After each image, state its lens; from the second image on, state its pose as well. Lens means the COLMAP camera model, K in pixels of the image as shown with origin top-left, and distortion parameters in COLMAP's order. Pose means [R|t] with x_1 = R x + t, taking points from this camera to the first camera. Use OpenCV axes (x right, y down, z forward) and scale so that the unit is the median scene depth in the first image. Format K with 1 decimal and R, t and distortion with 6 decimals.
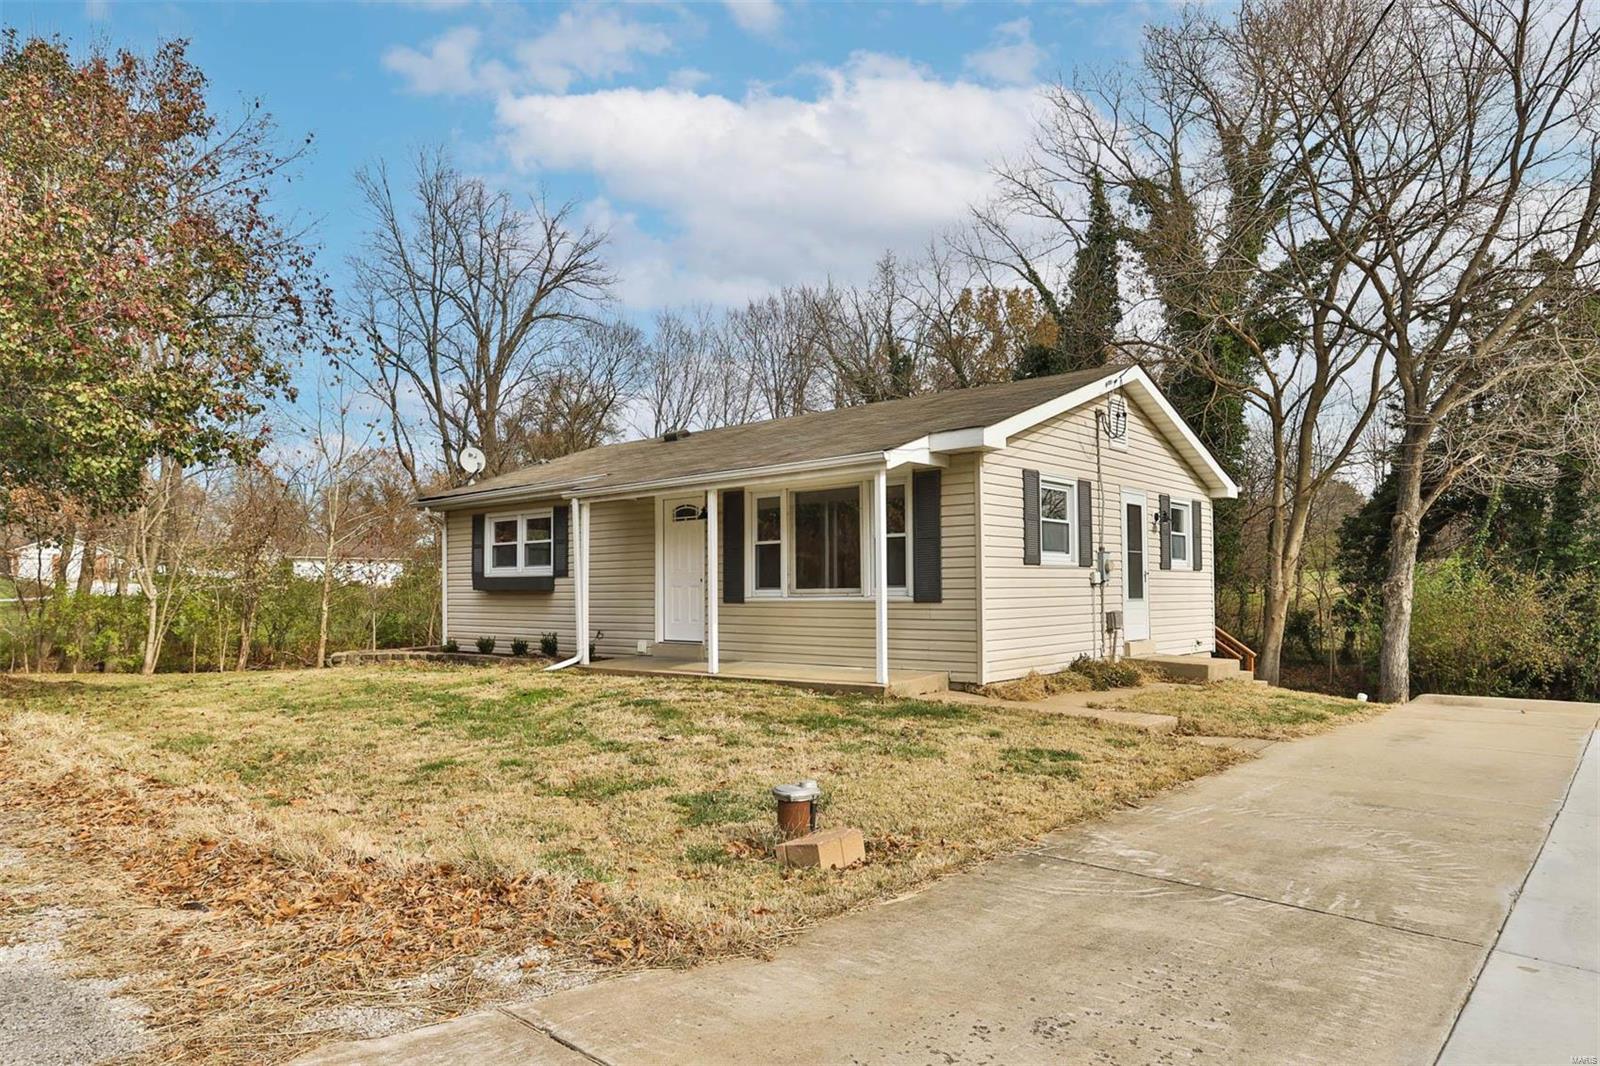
lens RADIAL K [[954.2, 0, 798.5], [0, 954.2, 578.4], [0, 0, 1]] dist [0.059354, 0.000177]
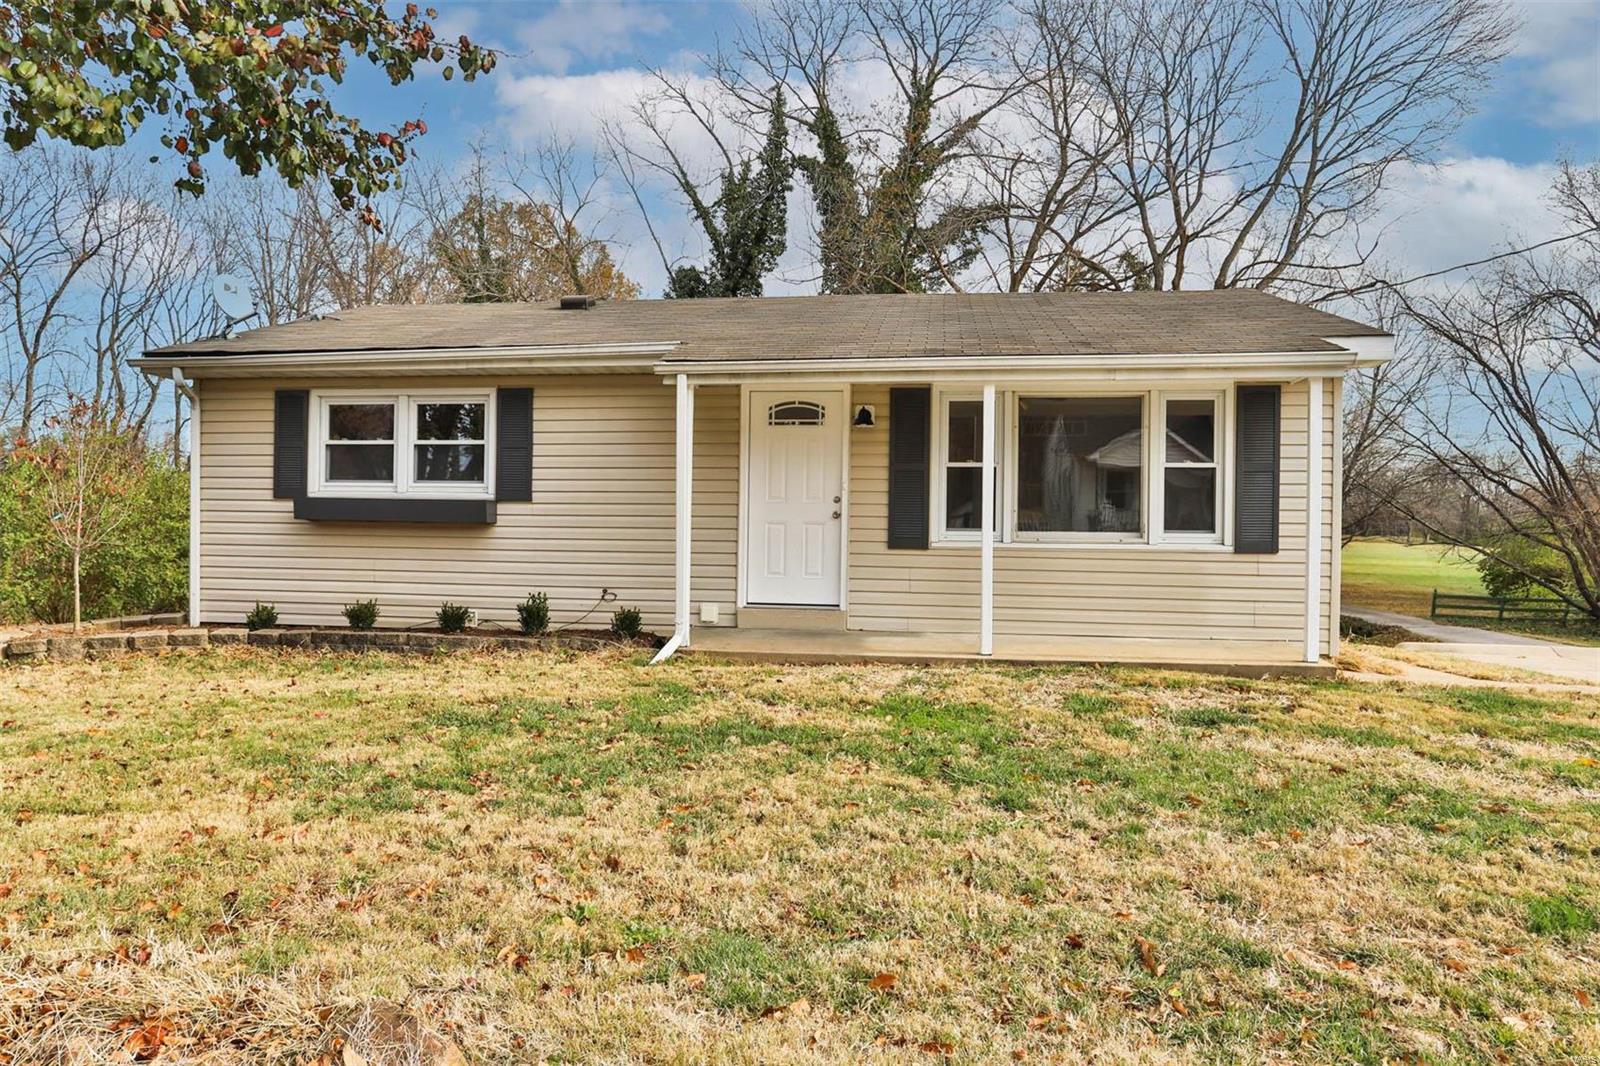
lens RADIAL K [[987.5, 0, 800.0], [0, 987.5, 533.0], [0, 0, 1]] dist [-0.005555, -0.000104]
pose [[0.847730, 0.013692, 0.530251, -0.450872], [-0.024962, 0.999589, 0.014097, 0.005217], [-0.529840, -0.025187, 0.847724, 0.380280]]
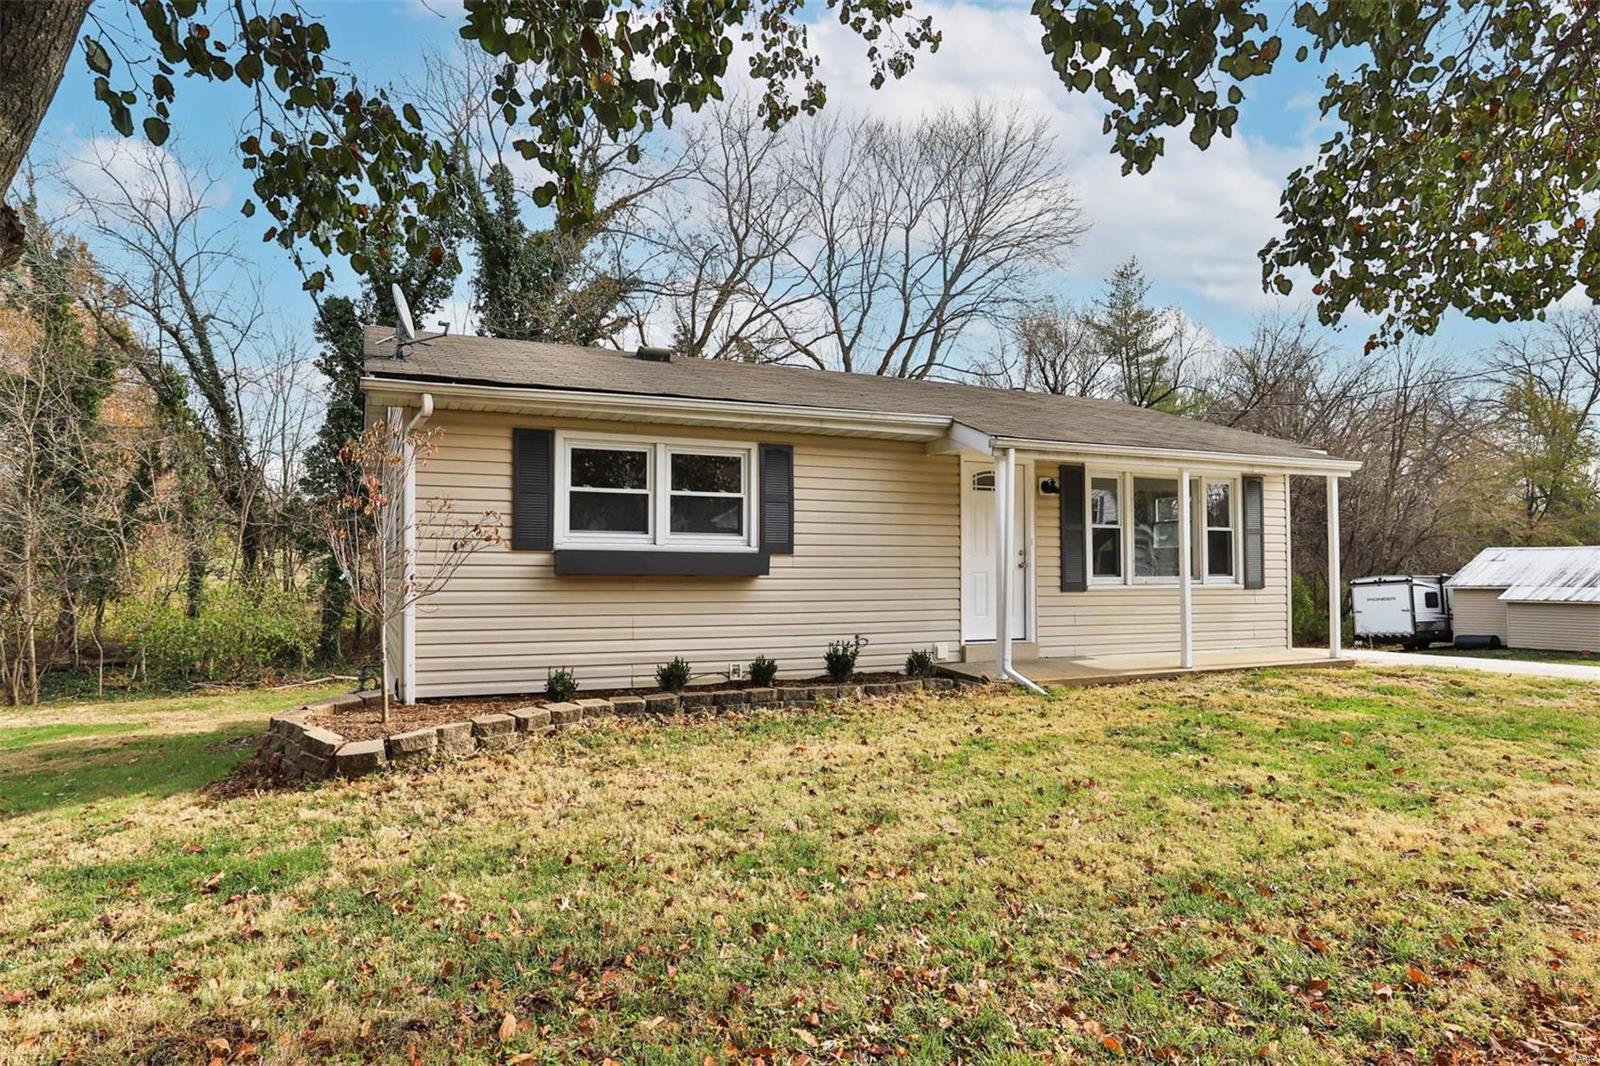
lens RADIAL K [[901.8, 0, 798.1], [0, 901.8, 554.8], [0, 0, 1]] dist [-0.003554, -0.000249]
pose [[0.437851, 0.024295, 0.898719, -0.820791], [-0.016428, 0.999684, -0.019020, 0.010266], [-0.898897, -0.006436, 0.438112, 0.763193]]
